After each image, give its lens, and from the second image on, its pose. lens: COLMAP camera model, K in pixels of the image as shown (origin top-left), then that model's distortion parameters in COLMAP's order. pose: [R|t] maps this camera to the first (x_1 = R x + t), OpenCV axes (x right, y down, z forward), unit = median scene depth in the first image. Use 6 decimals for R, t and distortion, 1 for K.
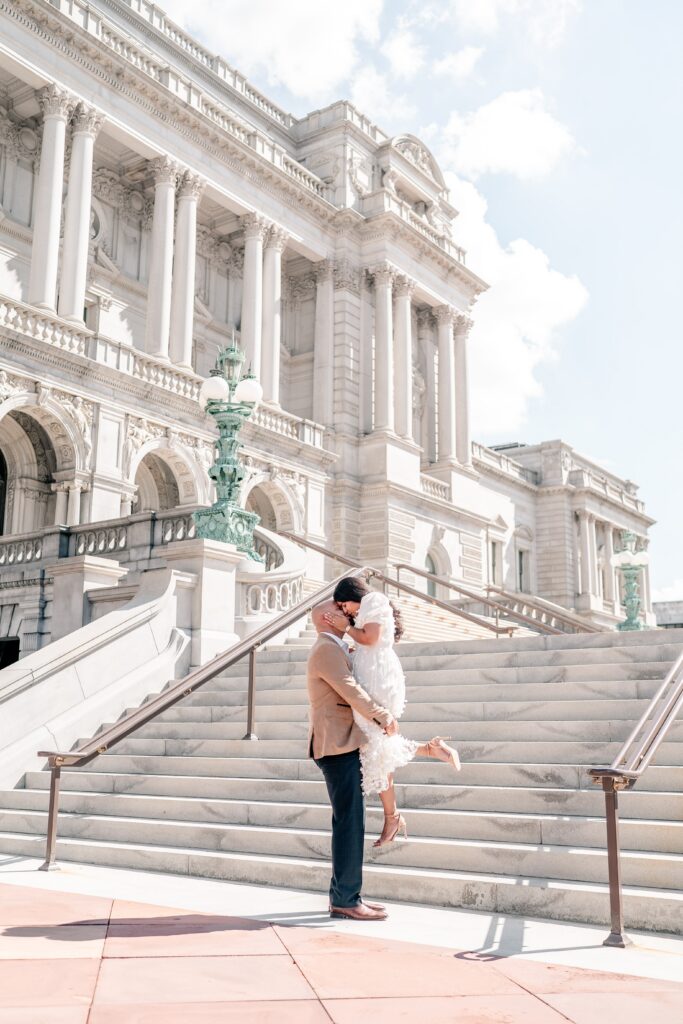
lens RADIAL K [[1048.4, 0, 335.2], [0, 1048.4, 522.3], [0, 0, 1]] dist [-0.026140, 0.000000]
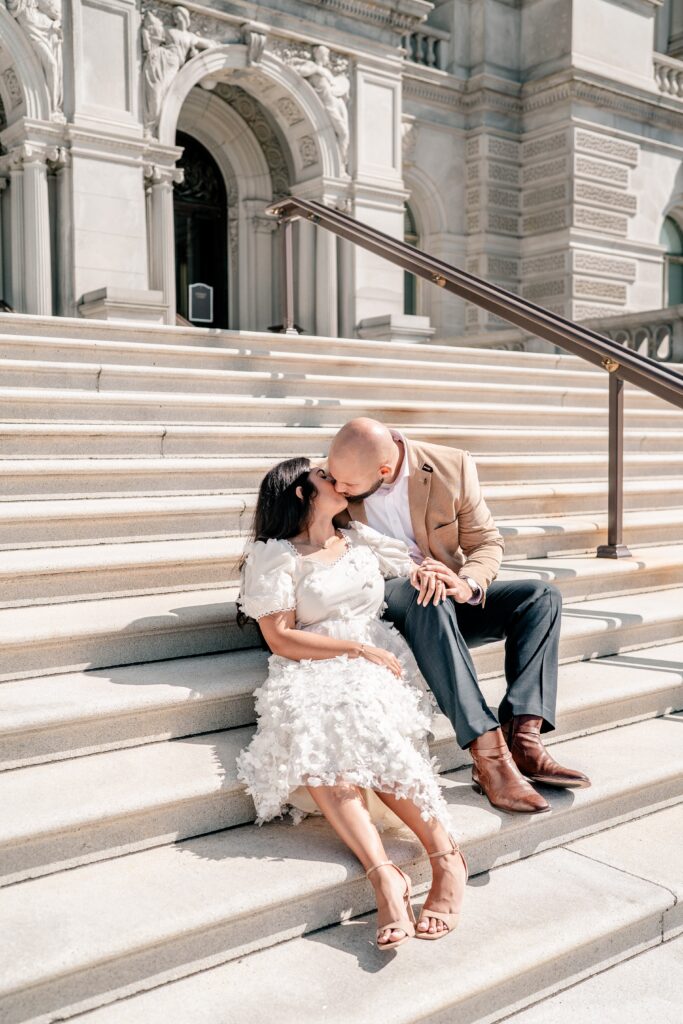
lens RADIAL K [[1048.4, 0, 342.2], [0, 1048.4, 557.8], [0, 0, 1]] dist [-0.026140, 0.000000]
pose [[0.952597, 0.004705, -0.304198, 0.097799], [0.087150, 0.953759, 0.287661, 0.030327], [0.291485, -0.300536, 0.908138, 0.447214]]
